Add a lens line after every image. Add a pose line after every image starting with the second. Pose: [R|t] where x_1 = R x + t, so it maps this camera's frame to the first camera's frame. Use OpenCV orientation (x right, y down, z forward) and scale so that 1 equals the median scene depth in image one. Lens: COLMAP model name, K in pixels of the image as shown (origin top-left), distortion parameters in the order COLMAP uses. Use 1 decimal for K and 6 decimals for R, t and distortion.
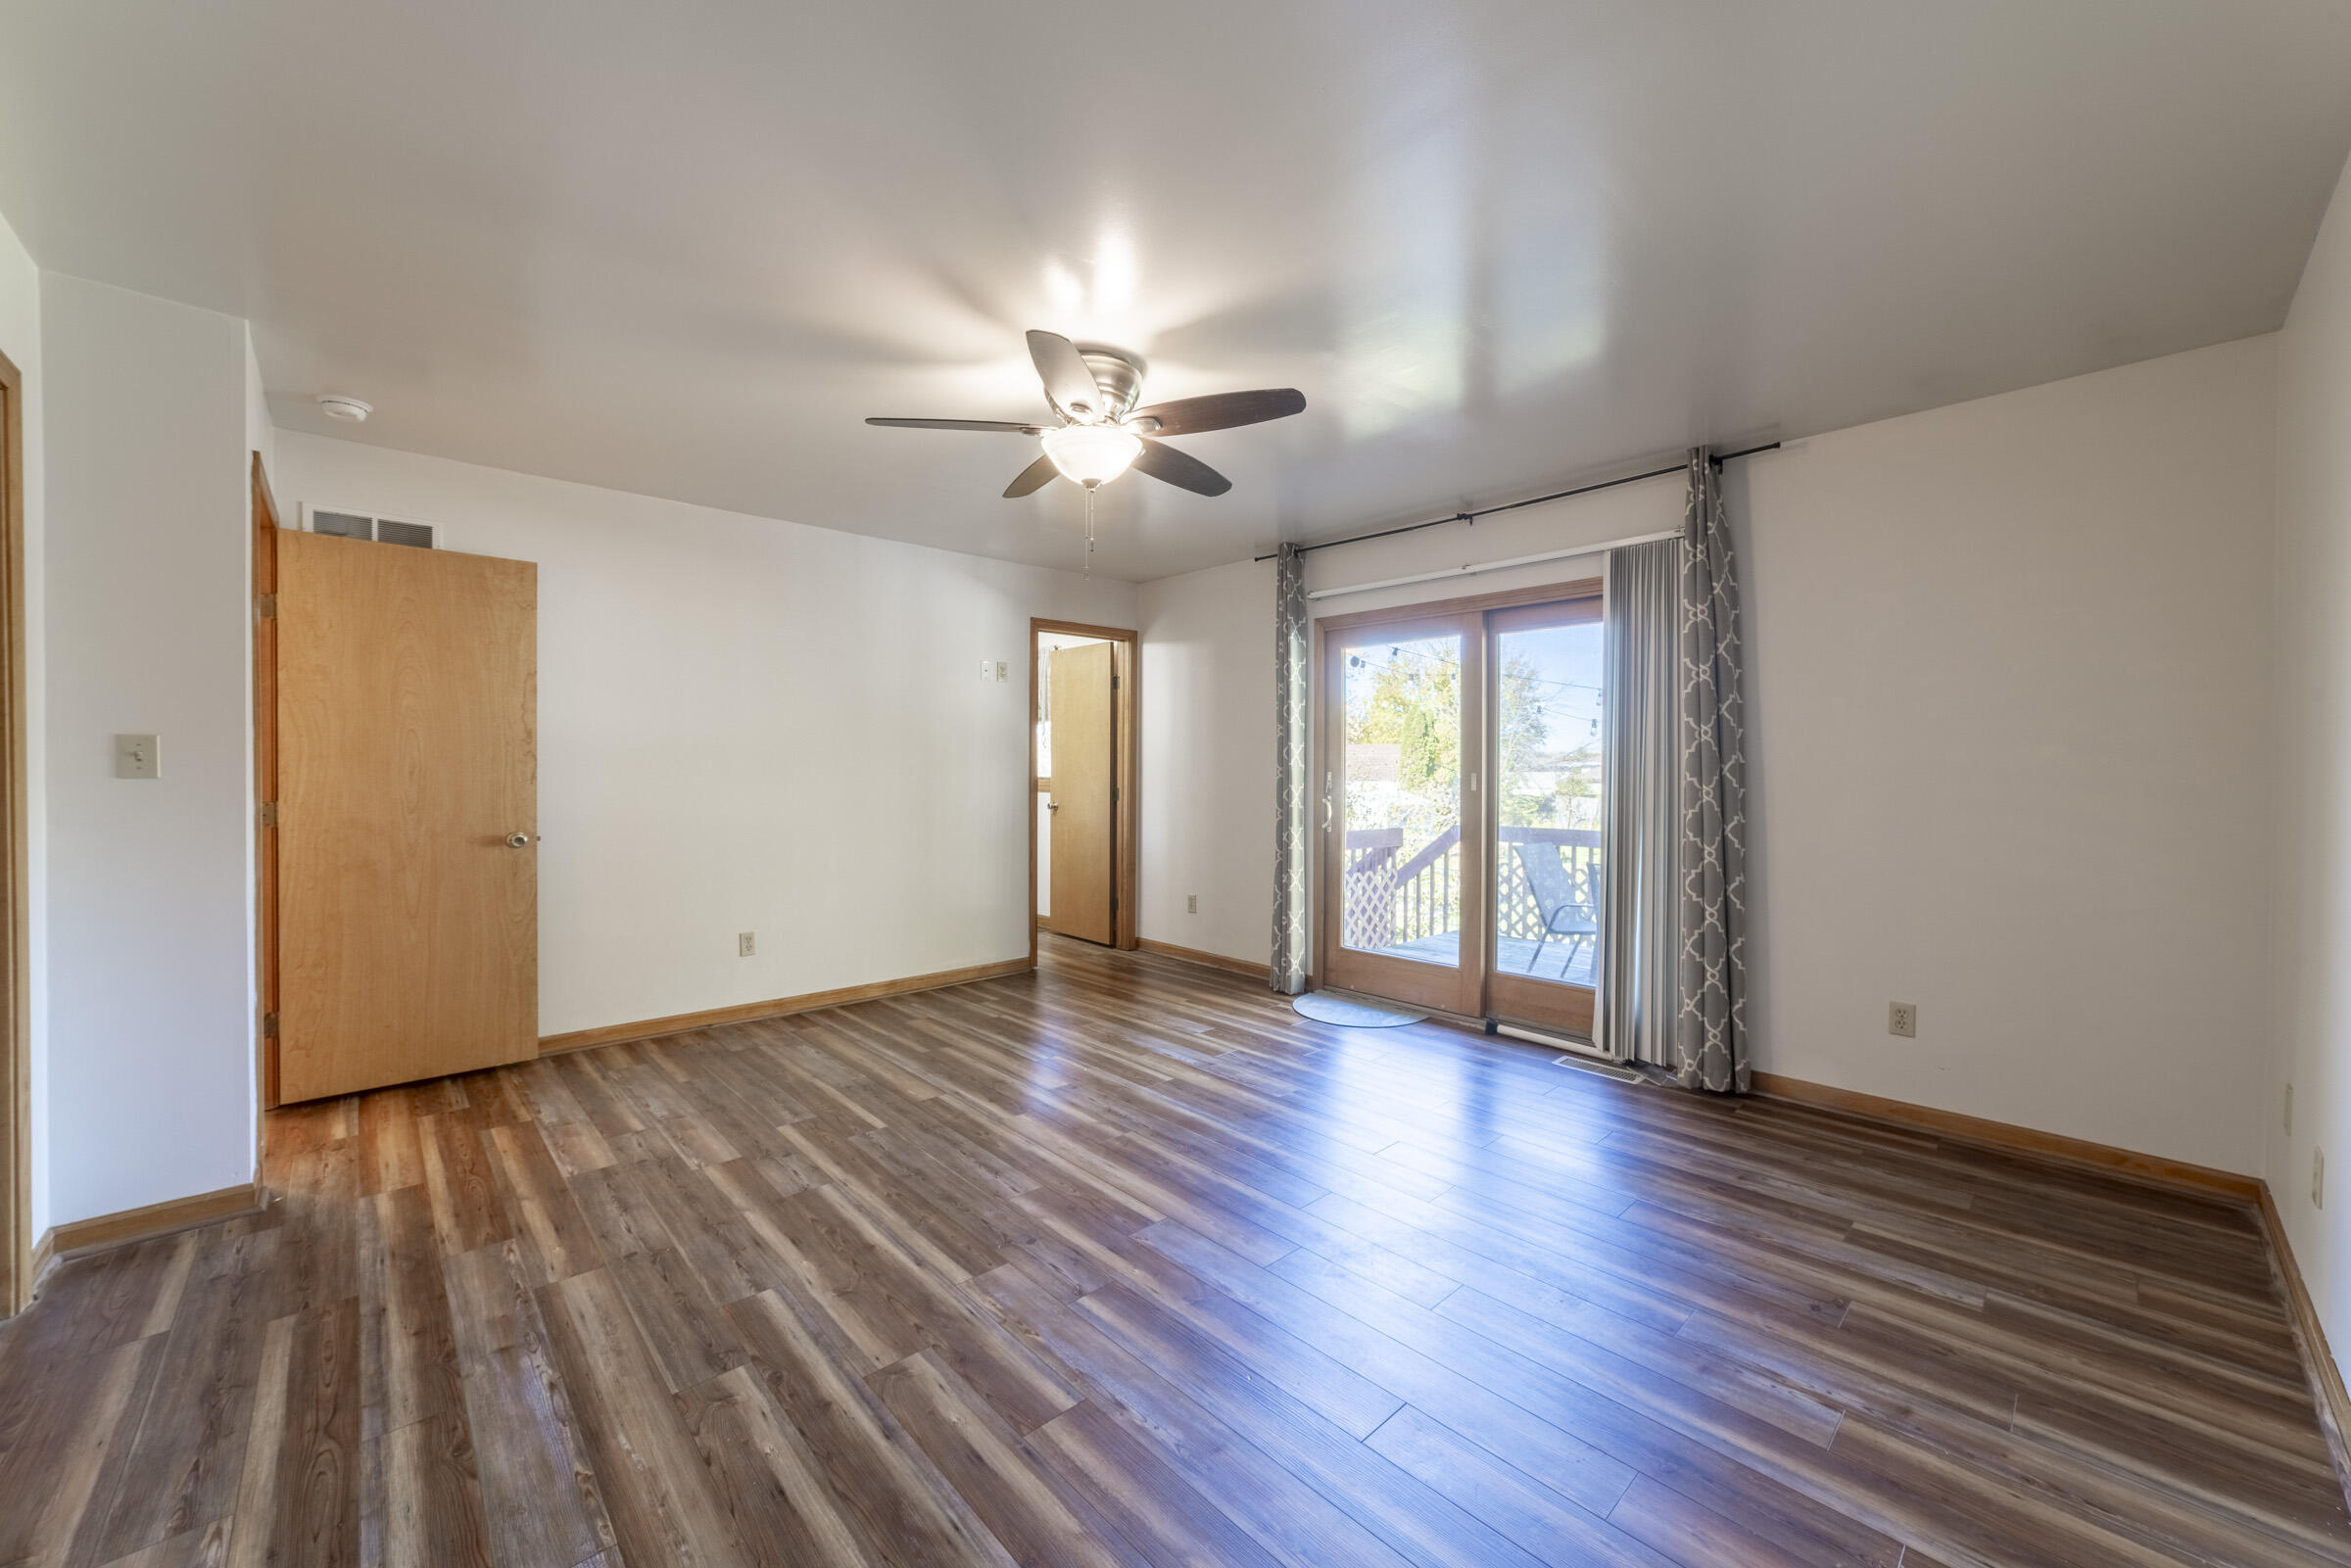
lens RADIAL K [[884.5, 0, 1172.8], [0, 884.5, 779.7], [0, 0, 1]] dist [-0.019390, 0.006595]
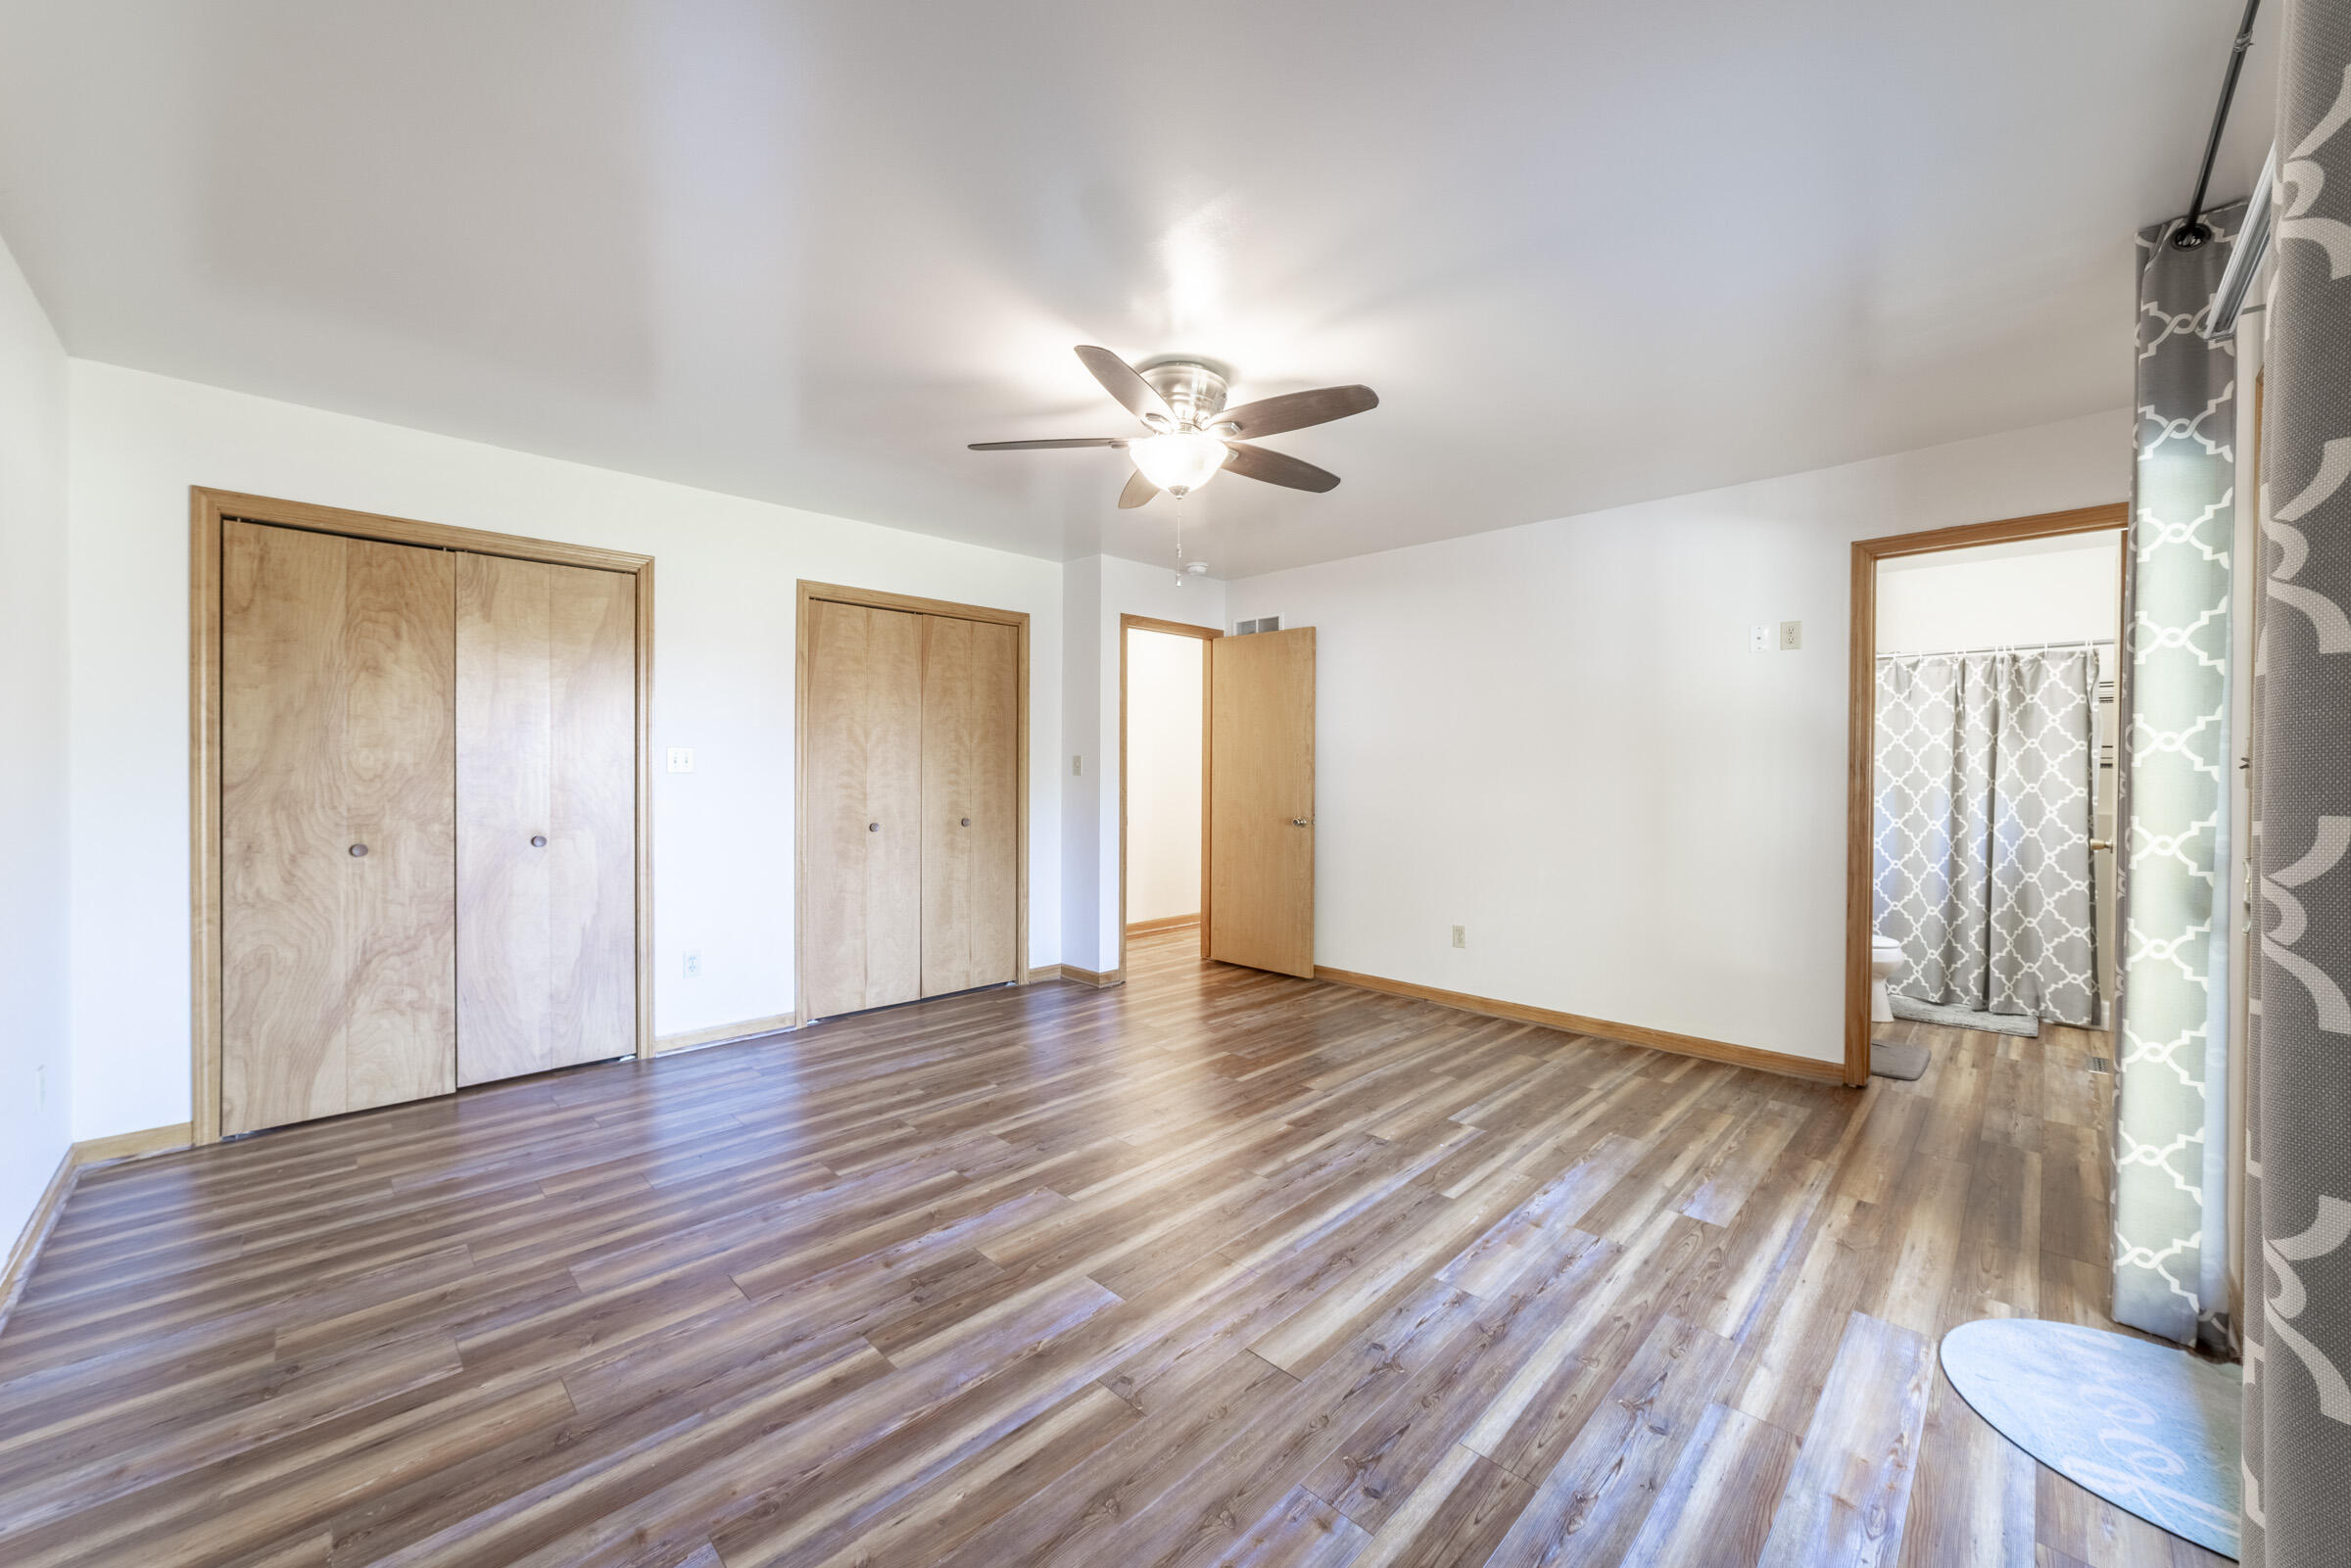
lens RADIAL K [[902.7, 0, 1180.9], [0, 902.7, 781.8], [0, 0, 1]] dist [-0.022623, 0.005951]
pose [[0.042966, 0.010266, -0.999024, 0.948312], [-0.019026, 0.999774, 0.009455, -0.009643], [0.998895, 0.018601, 0.043152, 0.964490]]
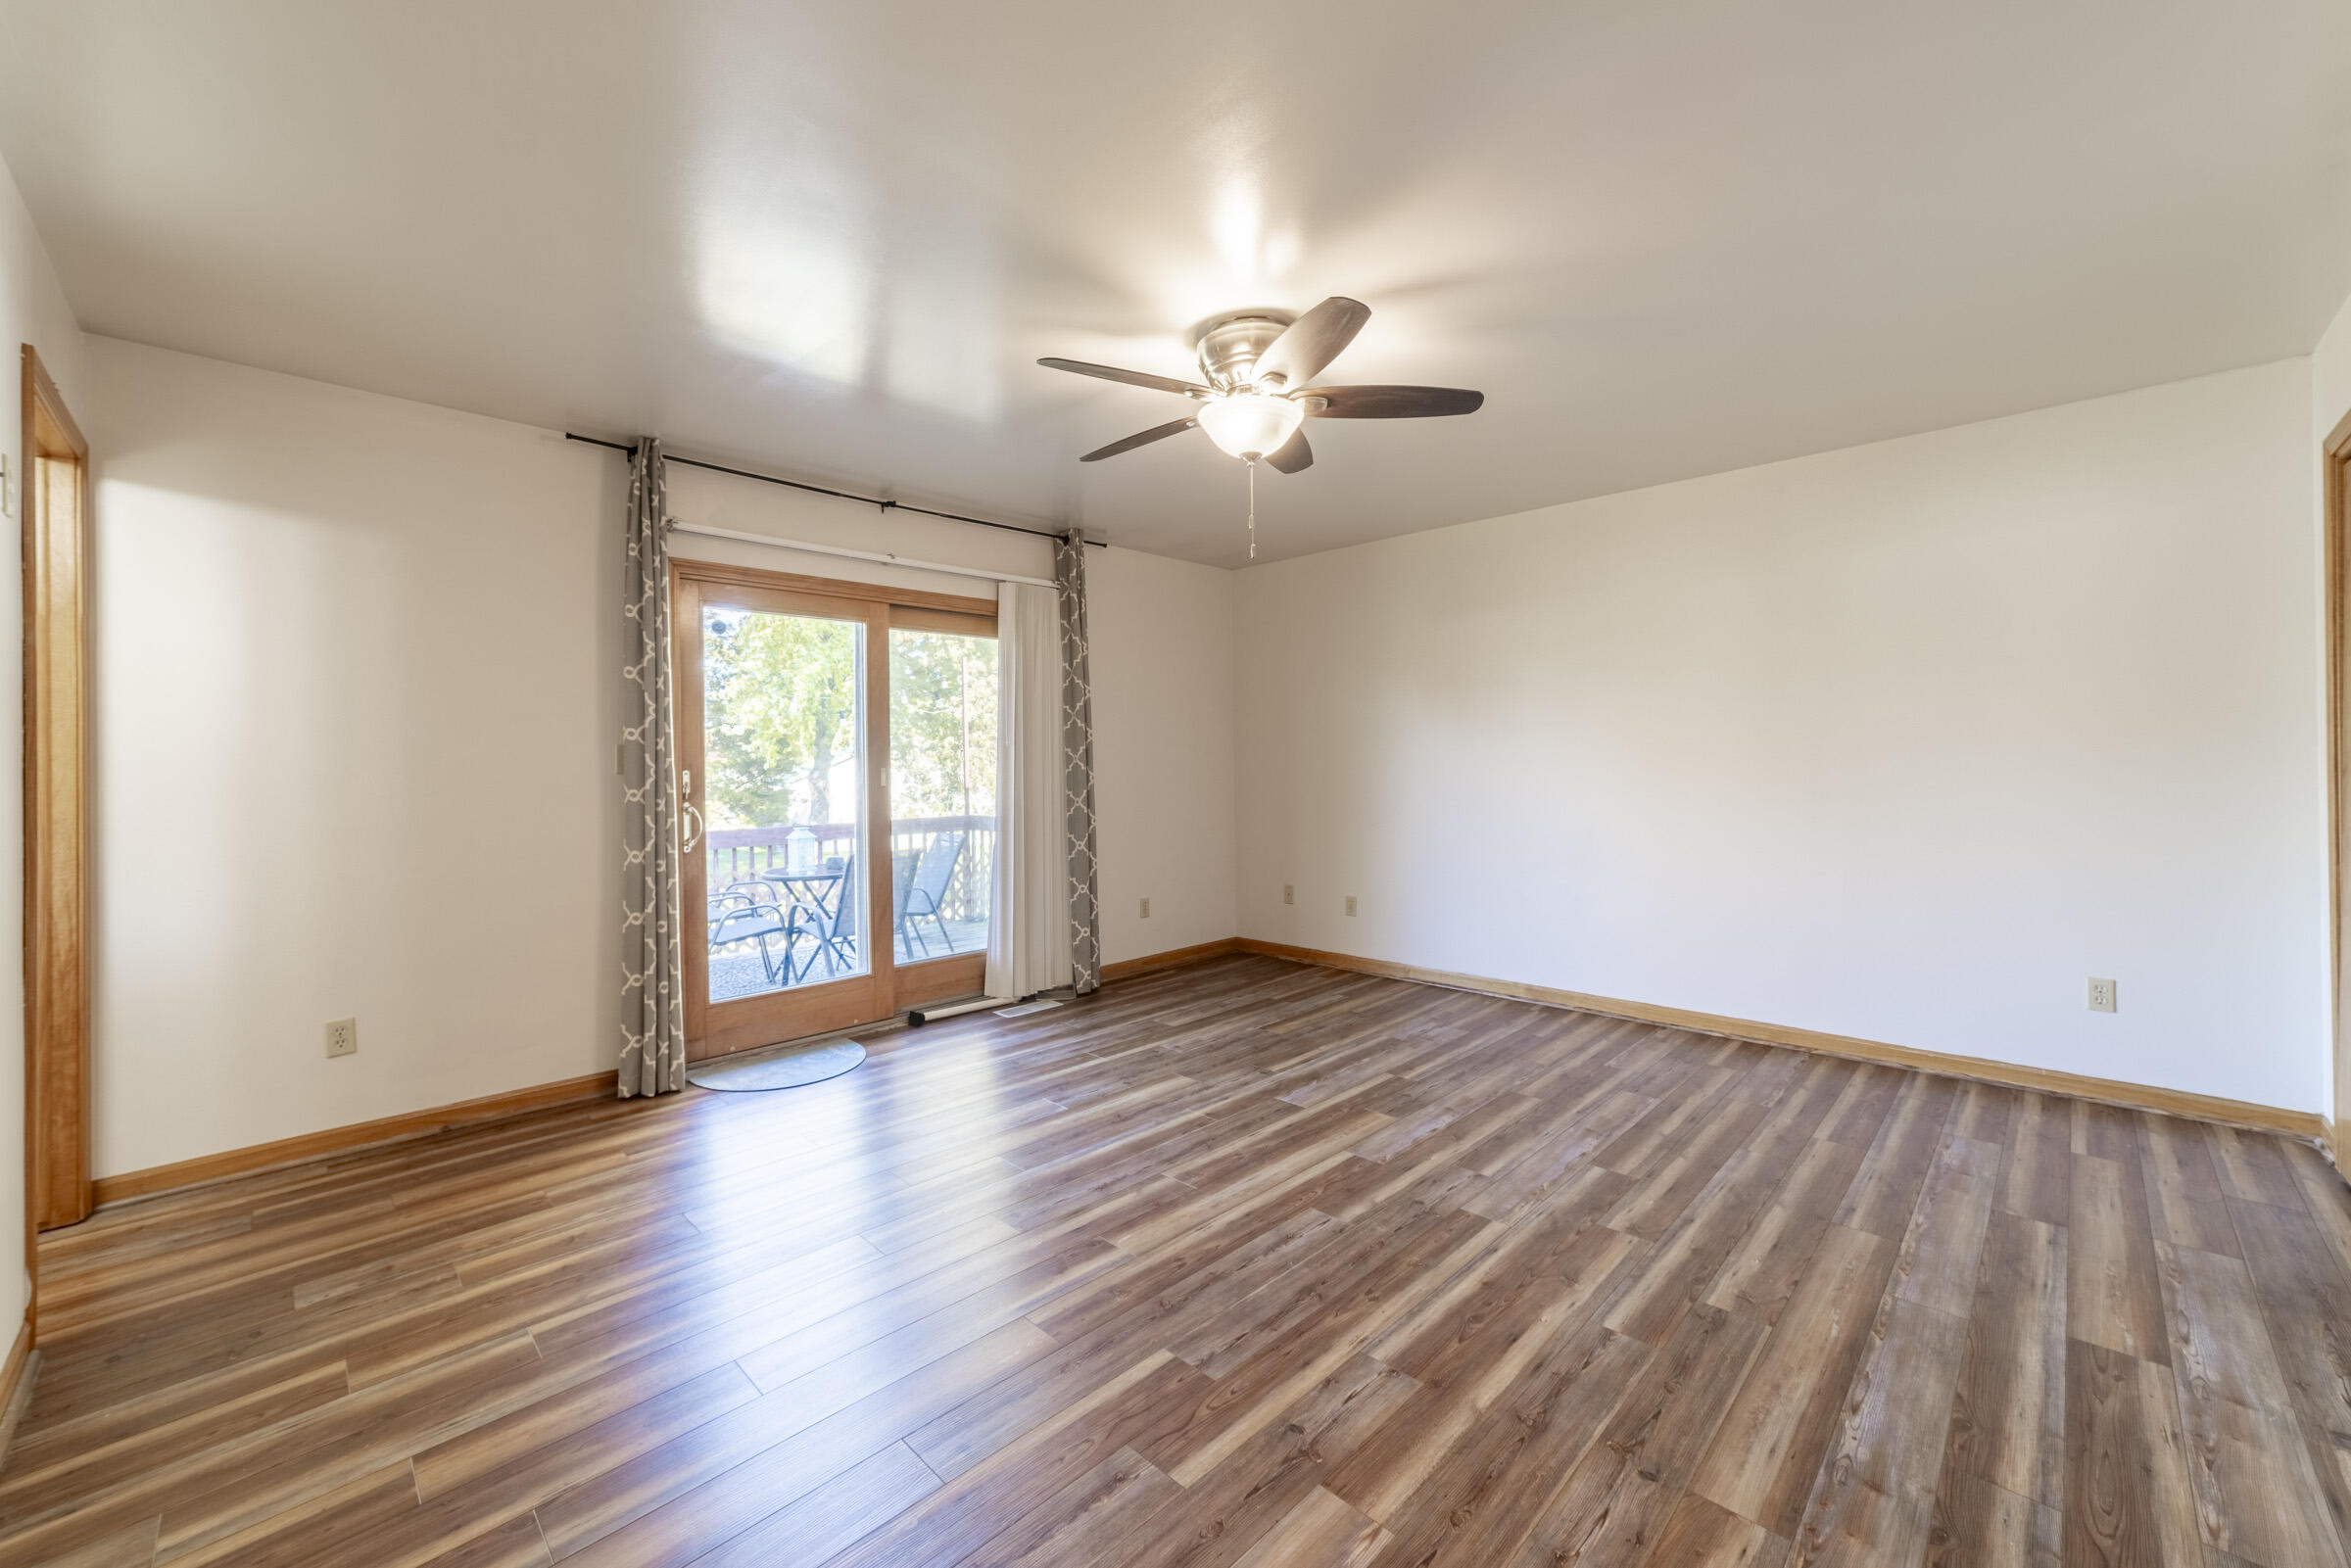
lens RADIAL K [[902.7, 0, 1180.9], [0, 902.7, 781.8], [0, 0, 1]] dist [-0.022623, 0.005951]
pose [[-0.031781, -0.024059, 0.999205, -1.042534], [0.023976, 0.999404, 0.024827, -0.015276], [-0.999207, 0.024746, -0.031185, 1.114443]]
